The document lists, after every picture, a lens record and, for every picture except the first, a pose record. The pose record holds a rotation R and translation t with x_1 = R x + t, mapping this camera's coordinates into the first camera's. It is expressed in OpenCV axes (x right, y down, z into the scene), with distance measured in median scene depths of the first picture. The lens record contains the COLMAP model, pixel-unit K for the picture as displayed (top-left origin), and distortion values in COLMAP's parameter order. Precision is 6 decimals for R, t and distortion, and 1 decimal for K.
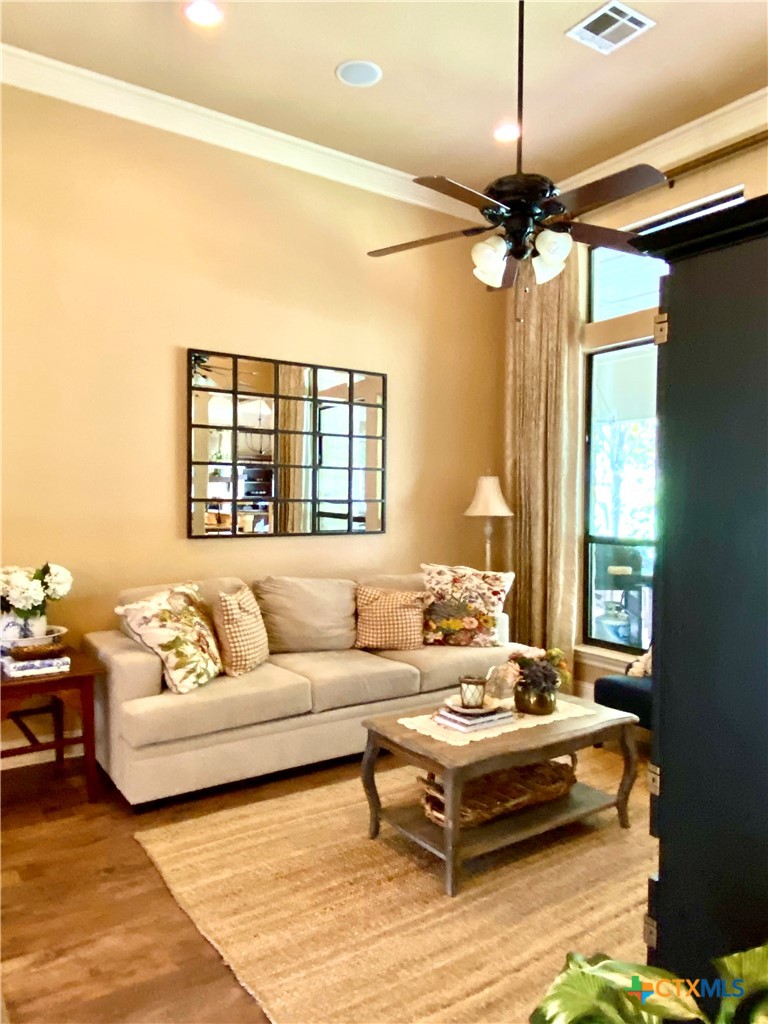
lens RADIAL K [[730.1, 0, 384.2], [0, 730.1, 511.3], [0, 0, 1]] dist [0.009014, 0.003571]
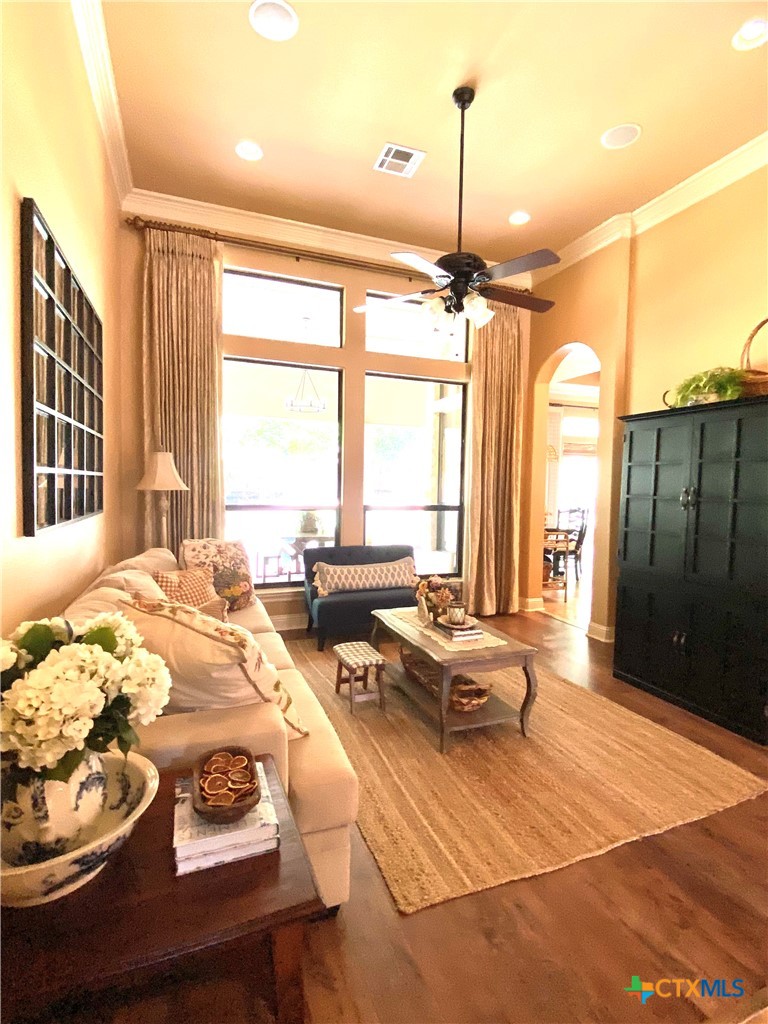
lens RADIAL K [[509.1, 0, 385.0], [0, 509.1, 508.0], [0, 0, 1]] dist [-0.001102, -0.000830]
pose [[0.233825, -0.057699, 0.970565, -0.847407], [0.009765, 0.998327, 0.056997, -0.011693], [-0.972230, -0.003850, 0.233997, 0.905034]]
